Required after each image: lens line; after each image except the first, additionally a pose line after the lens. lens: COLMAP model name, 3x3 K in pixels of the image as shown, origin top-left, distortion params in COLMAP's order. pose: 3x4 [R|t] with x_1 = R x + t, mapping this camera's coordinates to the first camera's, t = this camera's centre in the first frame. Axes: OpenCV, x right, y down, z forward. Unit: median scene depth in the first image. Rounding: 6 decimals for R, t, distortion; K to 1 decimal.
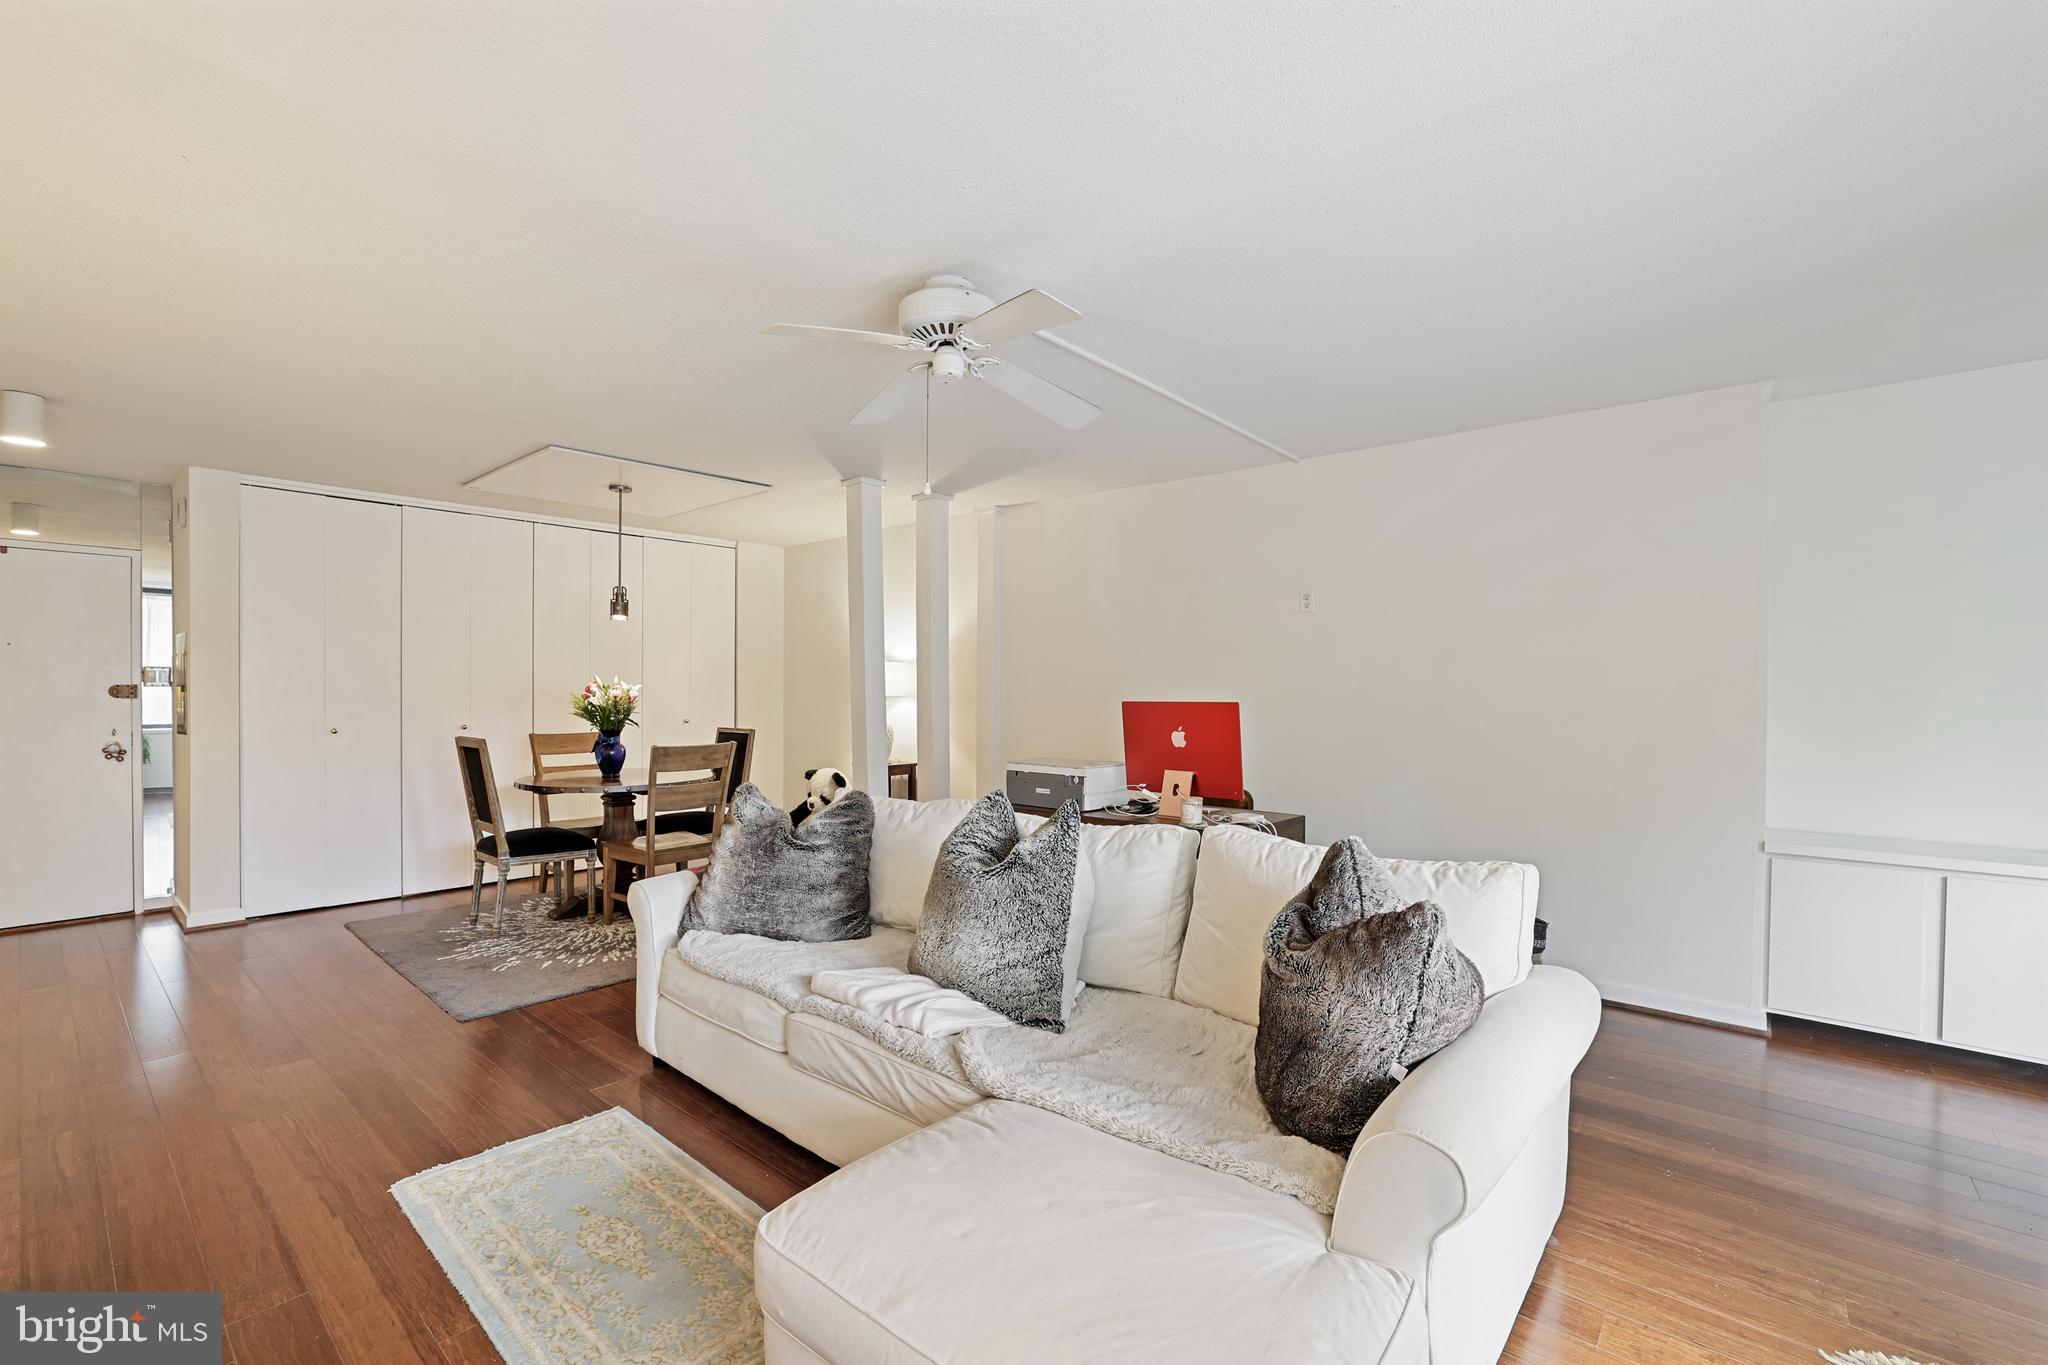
lens RADIAL K [[905.2, 0, 1020.7], [0, 905.2, 692.1], [0, 0, 1]] dist [-0.003220, -0.000086]
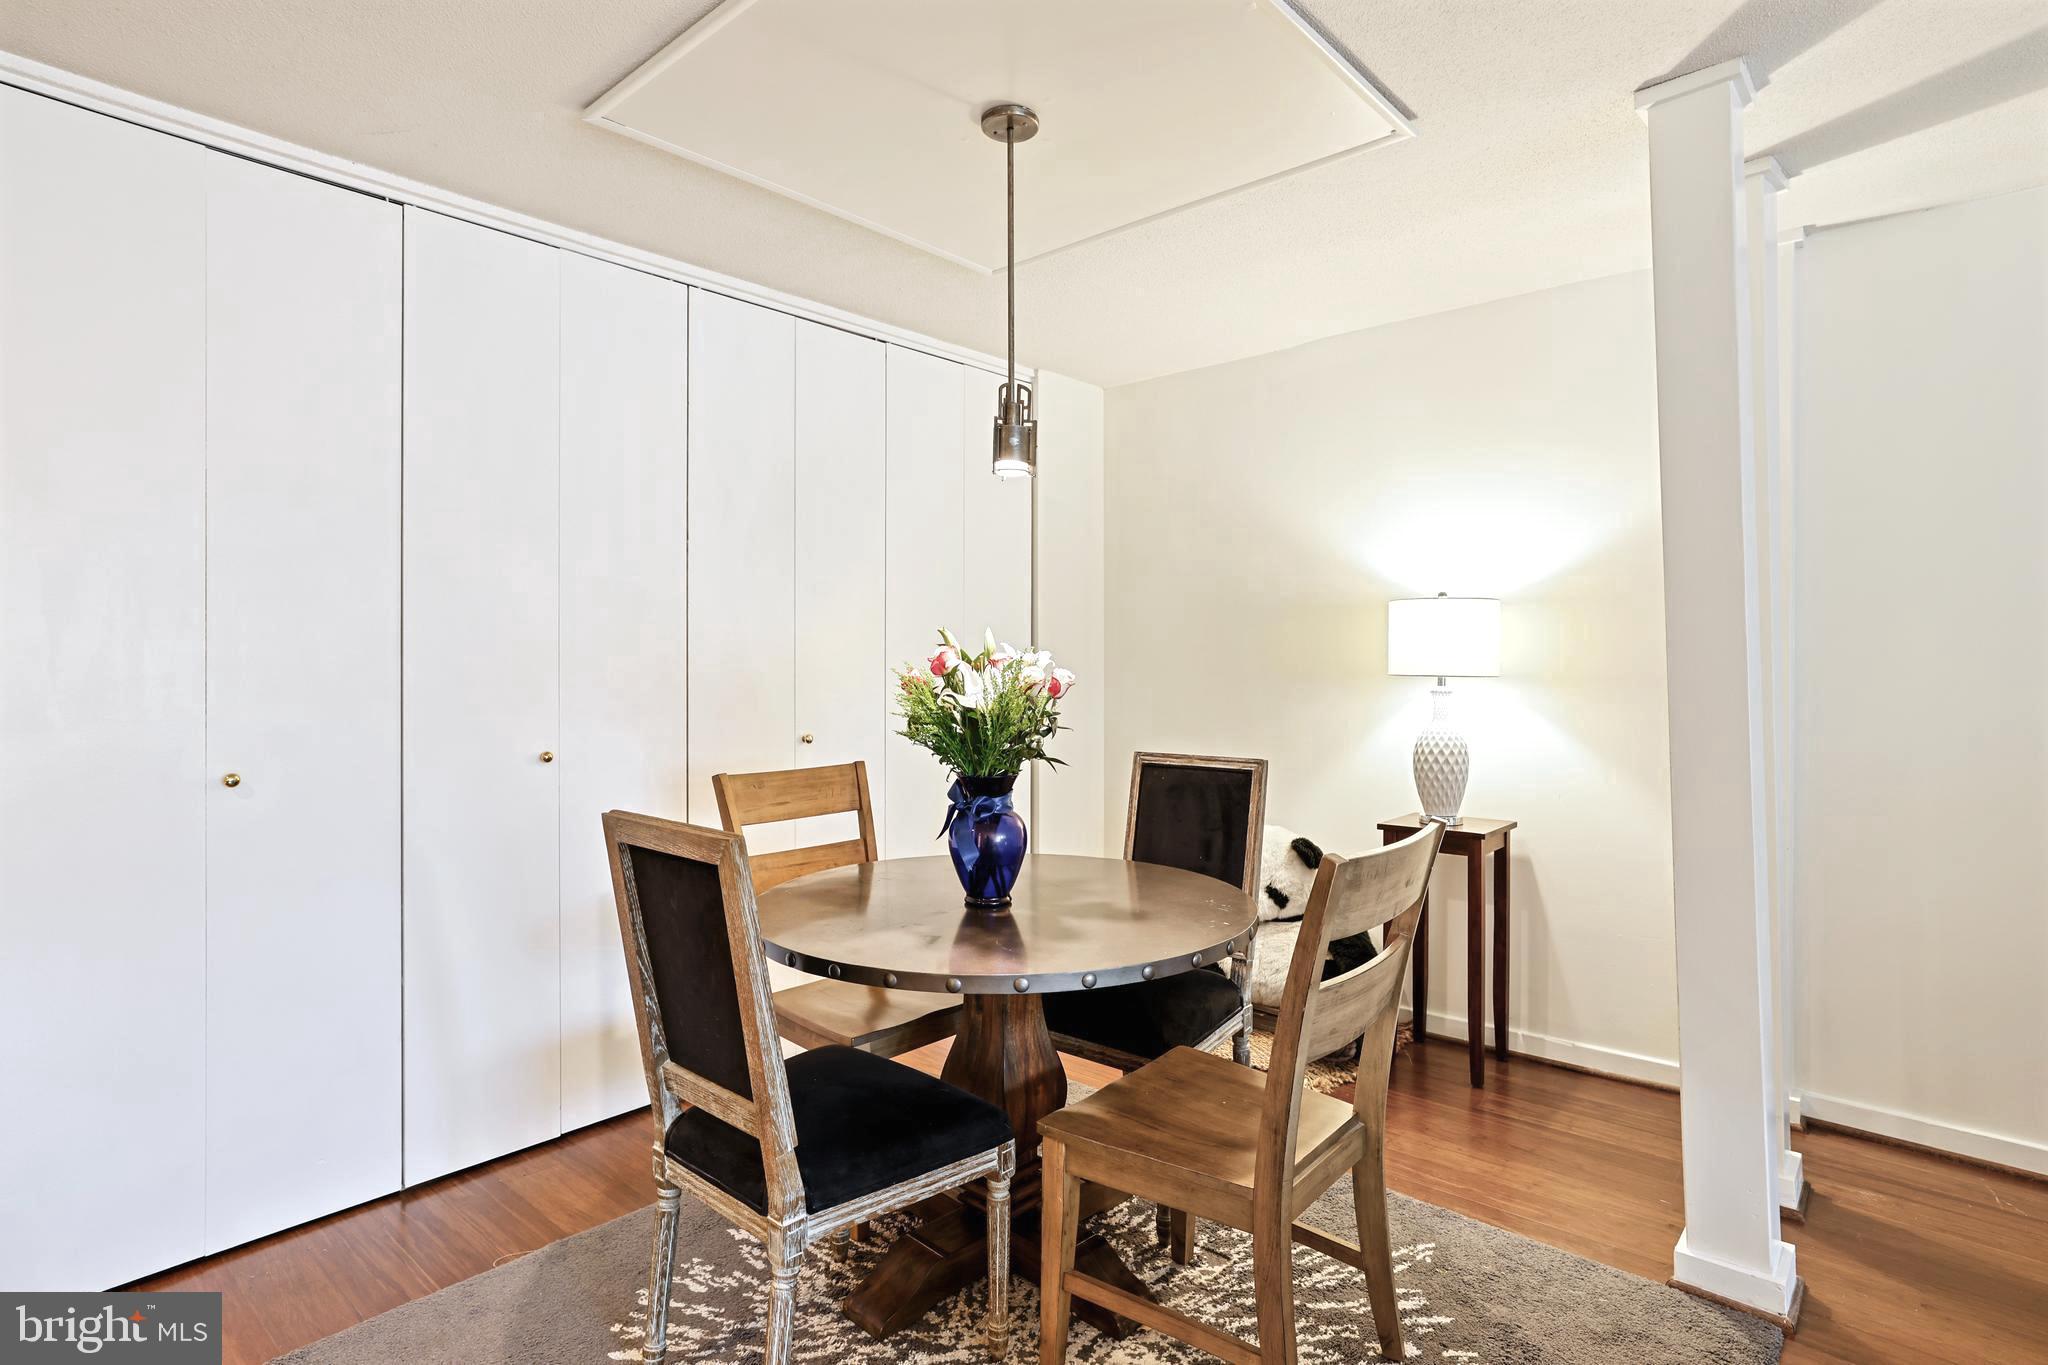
lens RADIAL K [[1063.1, 0, 1026.5], [0, 1063.1, 649.2], [0, 0, 1]] dist [-0.002199, -0.000105]
pose [[0.999999, 0.001064, 0.000334, -0.438331], [-0.001061, 0.999965, -0.008306, -0.005674], [-0.000343, 0.008306, 0.999965, 0.570577]]
